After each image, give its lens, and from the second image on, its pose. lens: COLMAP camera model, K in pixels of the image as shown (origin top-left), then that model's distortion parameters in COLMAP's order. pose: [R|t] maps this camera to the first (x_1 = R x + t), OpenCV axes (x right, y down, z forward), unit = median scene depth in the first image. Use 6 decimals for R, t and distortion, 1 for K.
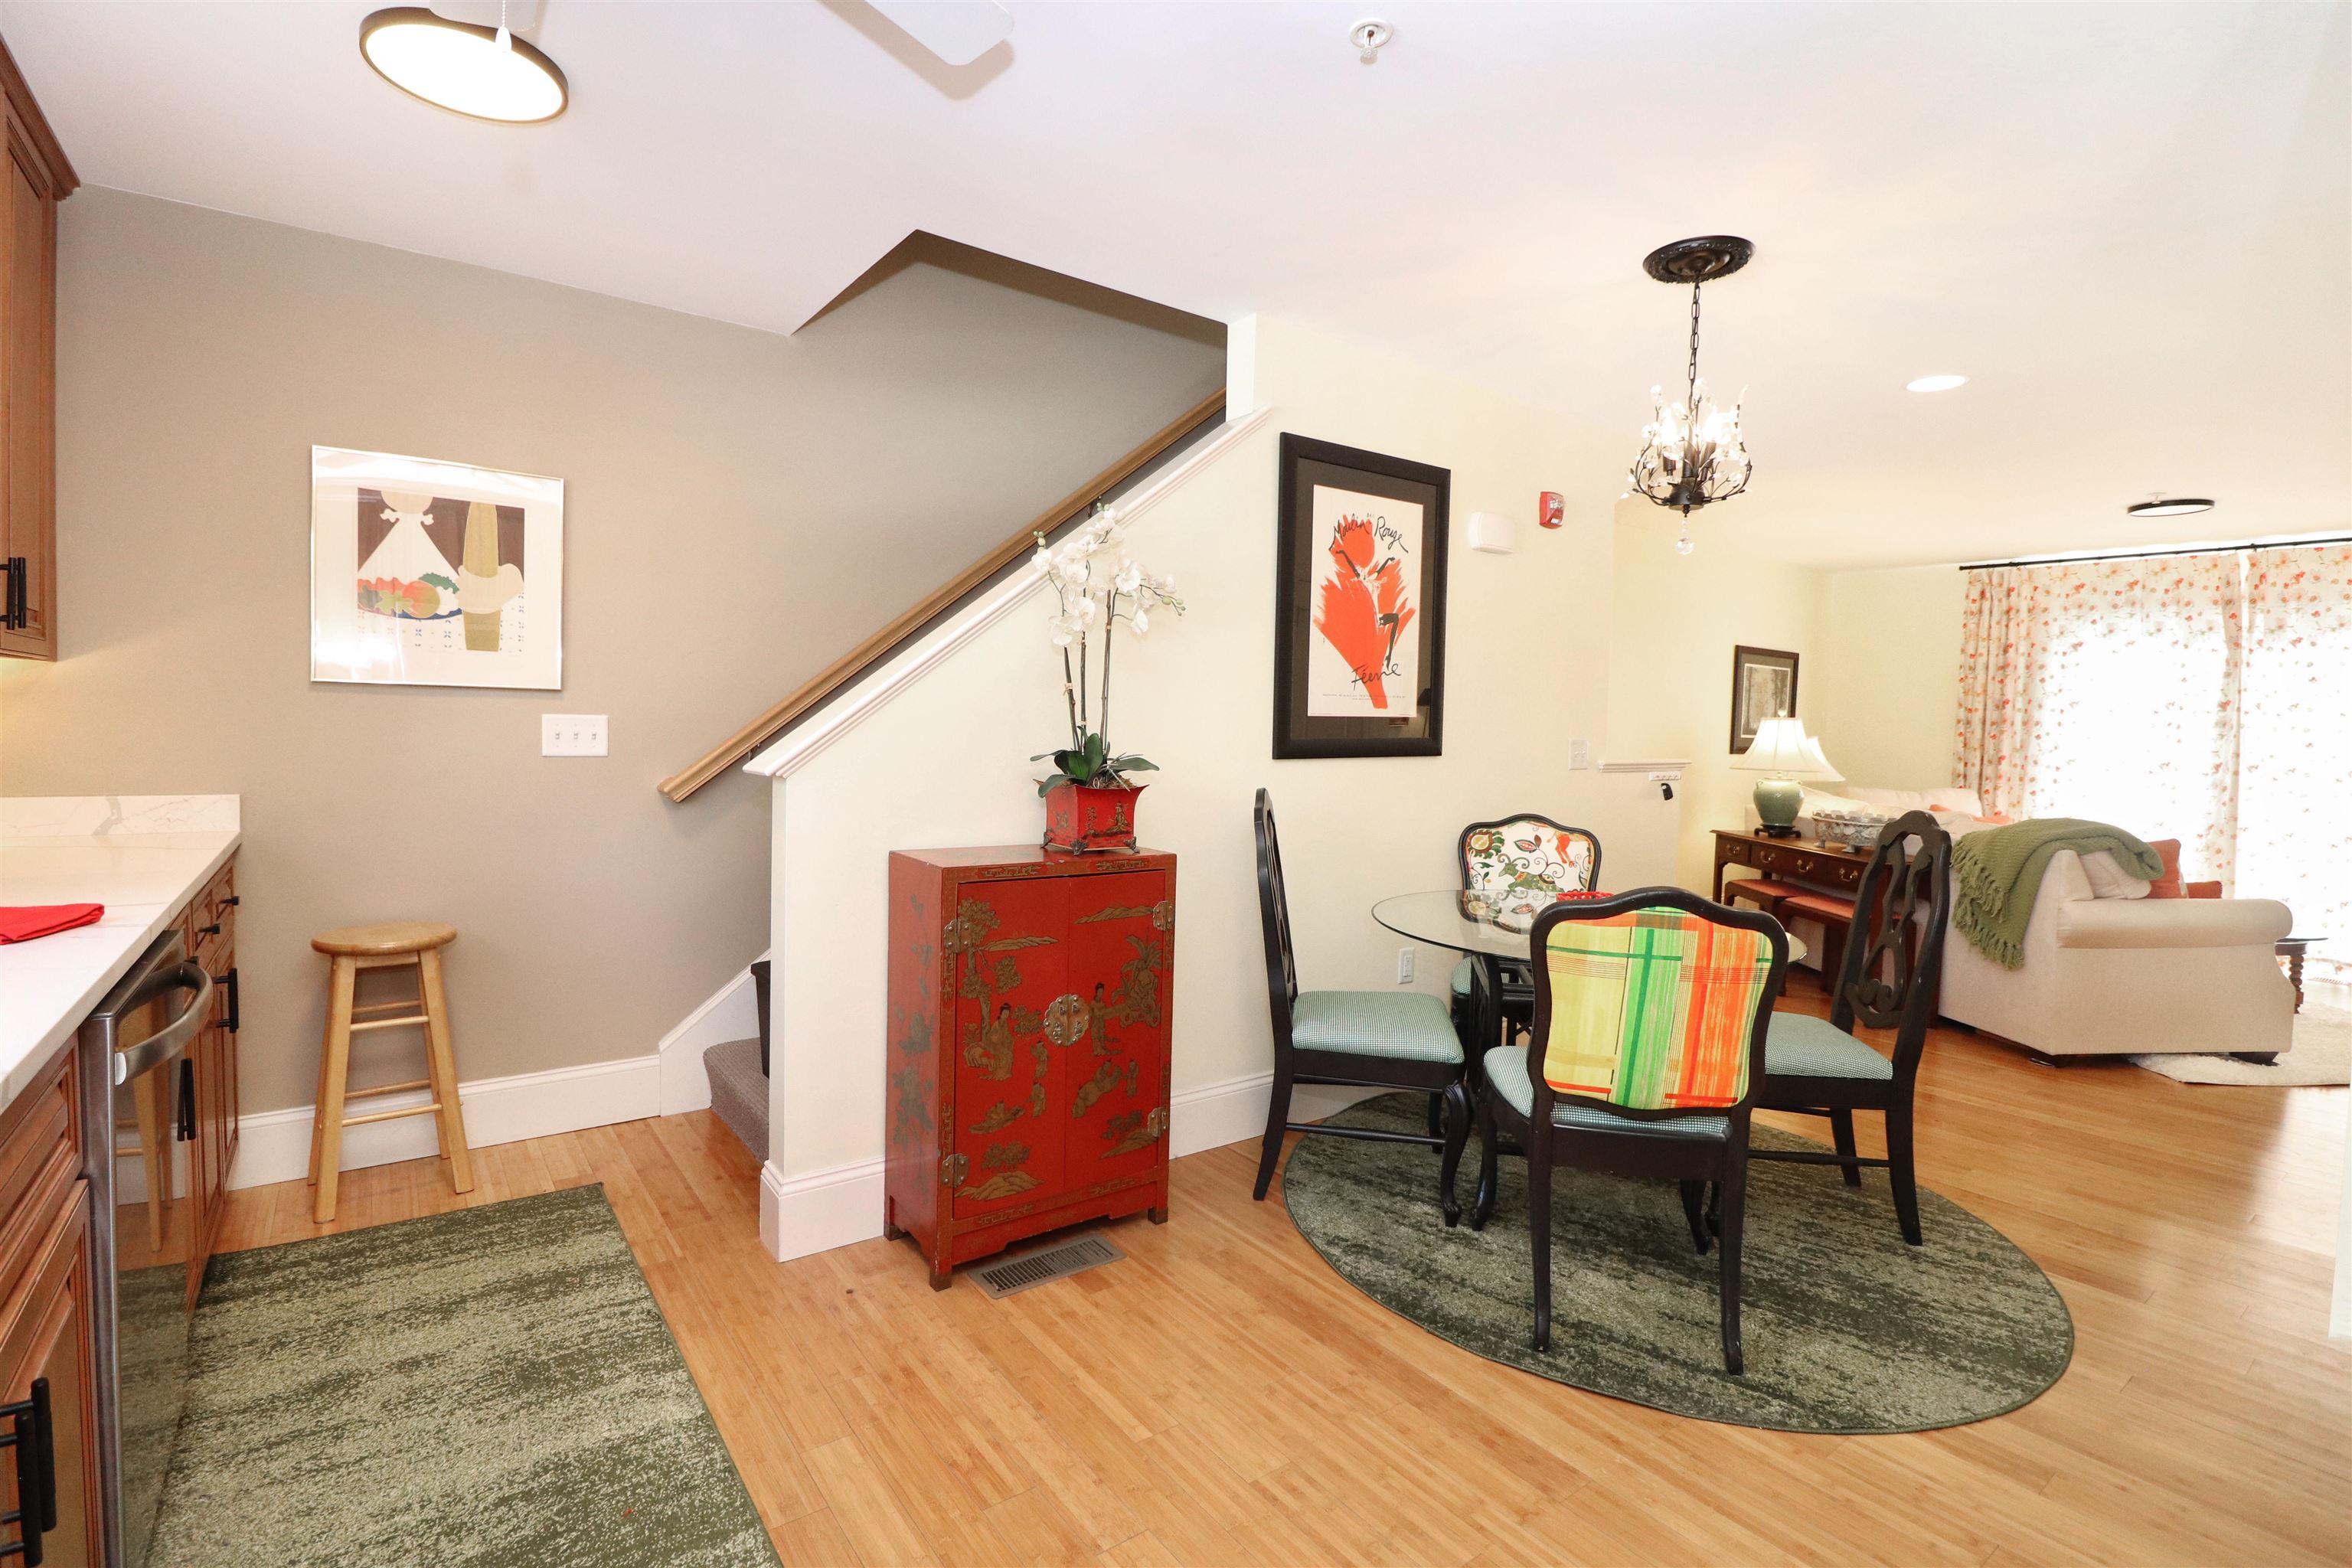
lens RADIAL K [[1100.5, 0, 1177.9], [0, 1100.5, 766.9], [0, 0, 1]] dist [-0.000535, -0.012340]
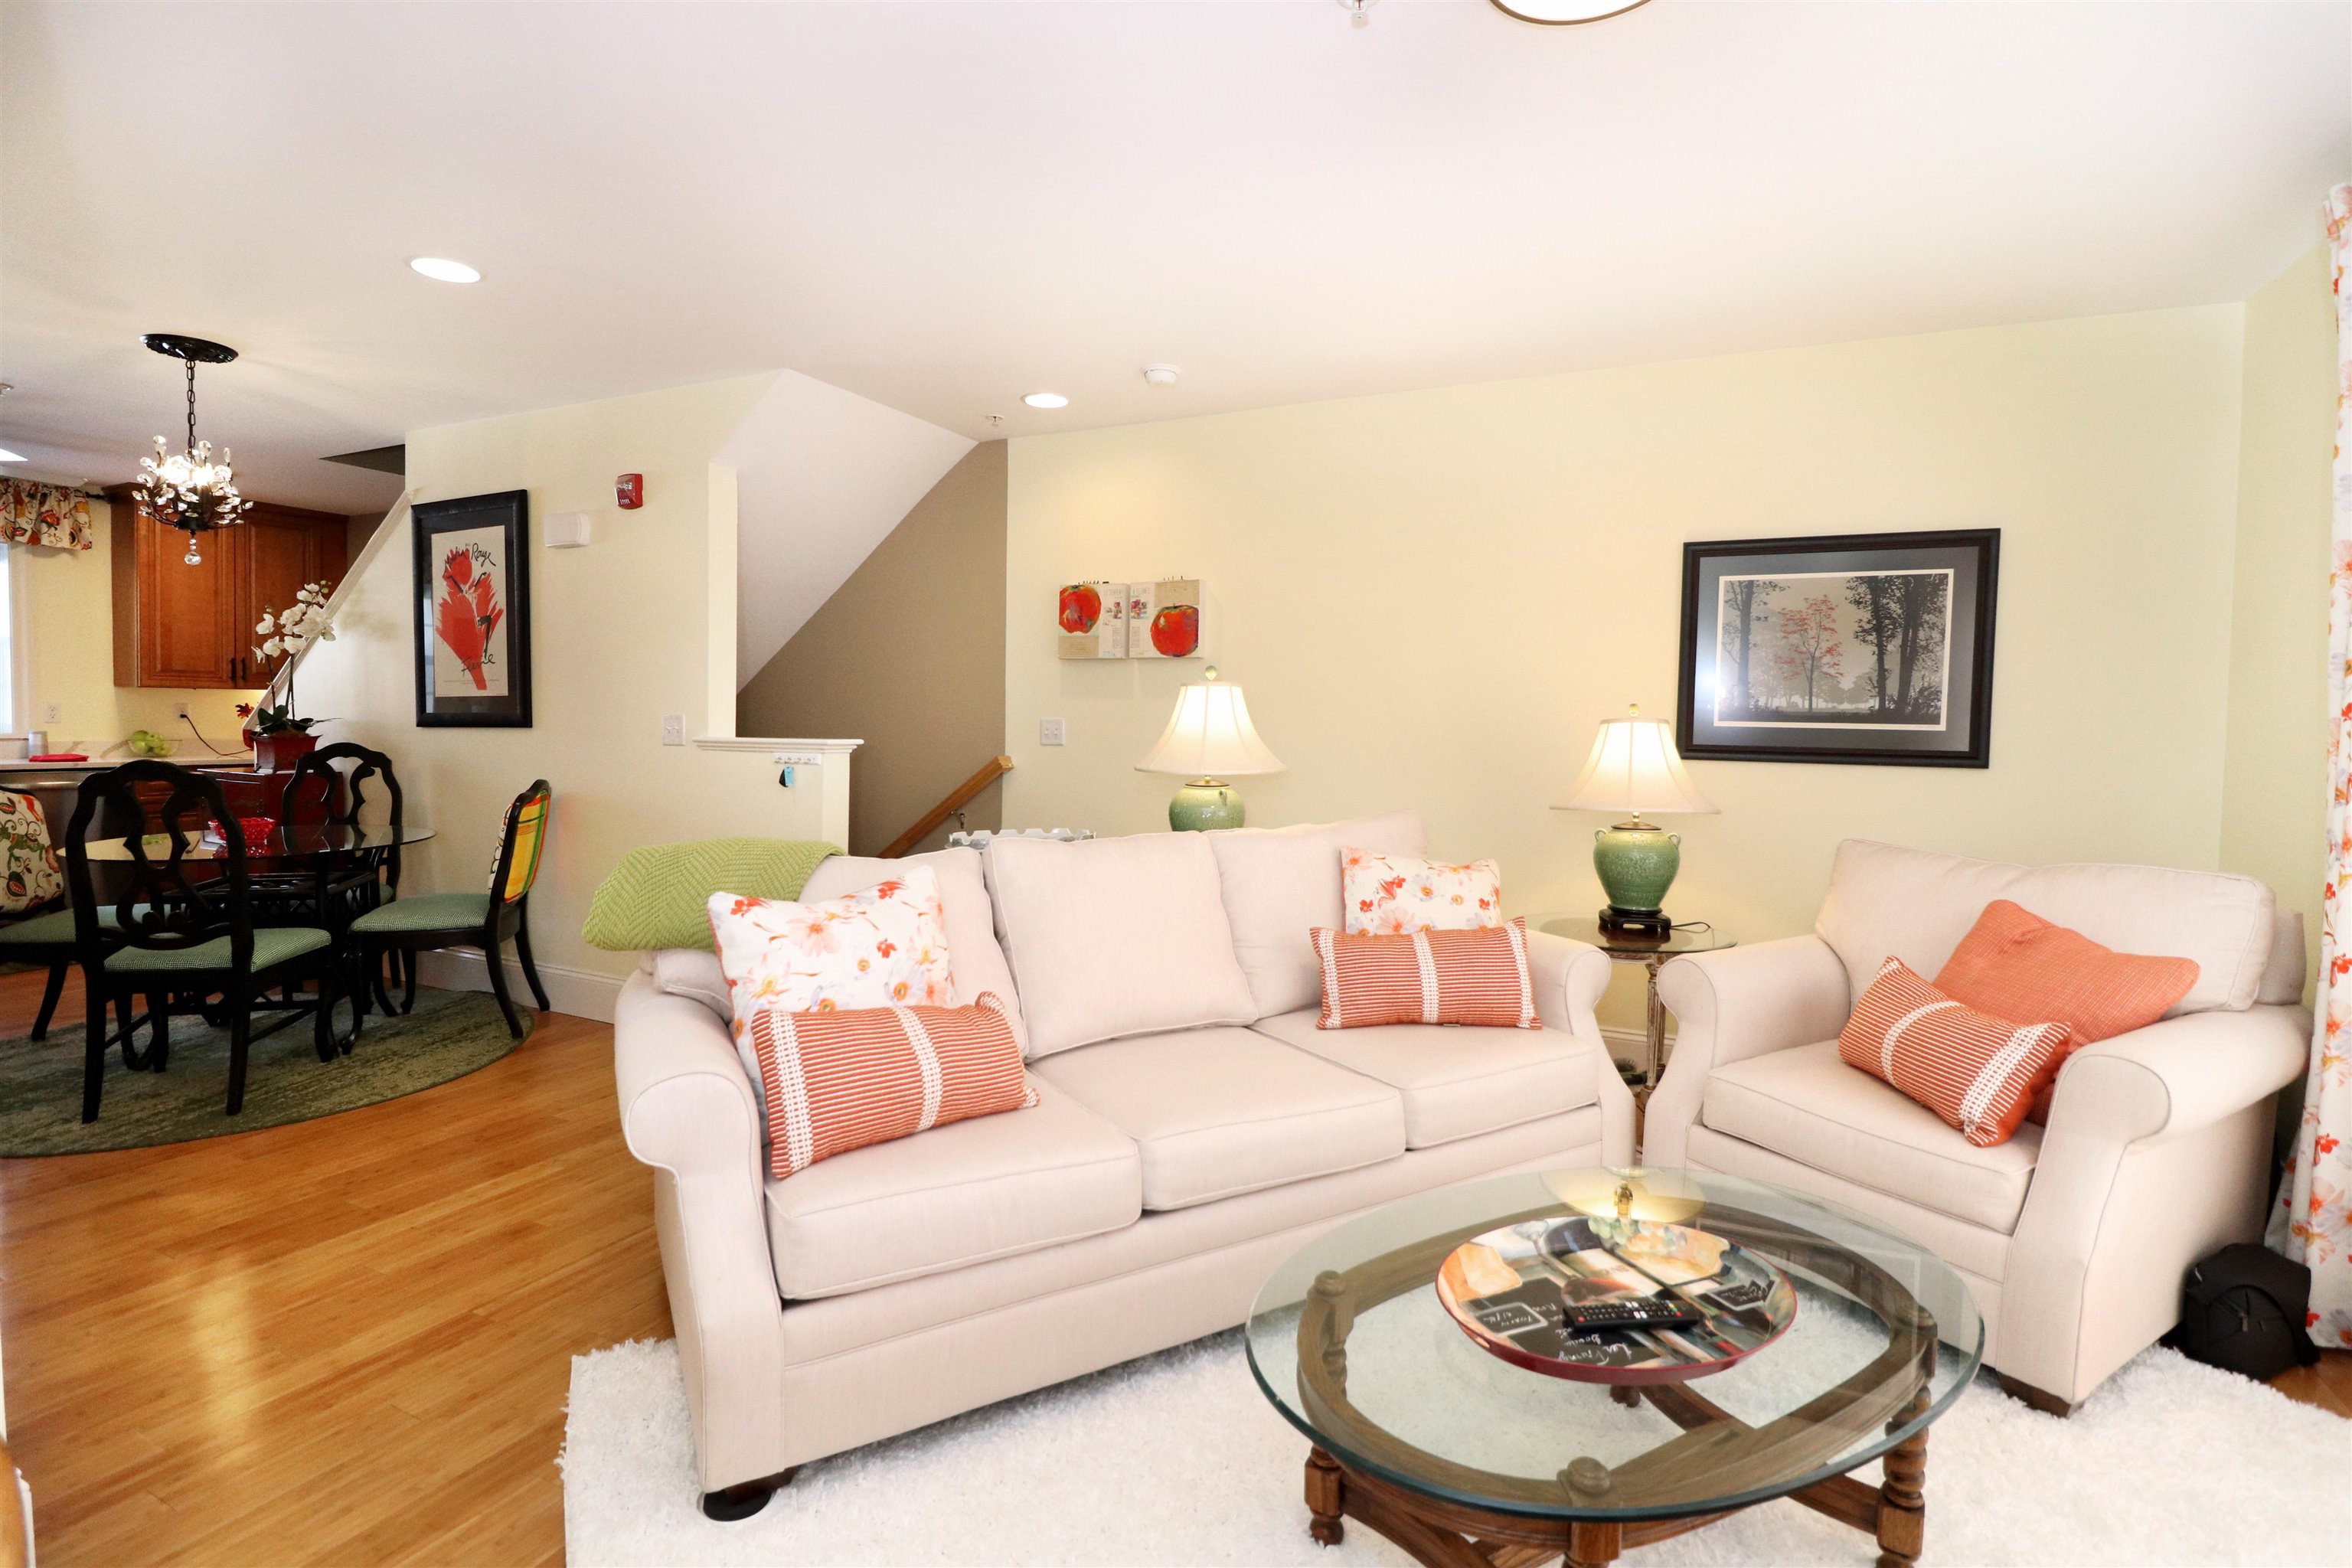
lens RADIAL K [[1100.5, 0, 1177.9], [0, 1100.5, 766.9], [0, 0, 1]] dist [-0.000535, -0.012340]
pose [[0.459405, 0.020606, -0.887988, 1.029070], [-0.042091, 0.999113, 0.001408, 0.000798], [0.887229, 0.036730, 0.459865, 0.682698]]
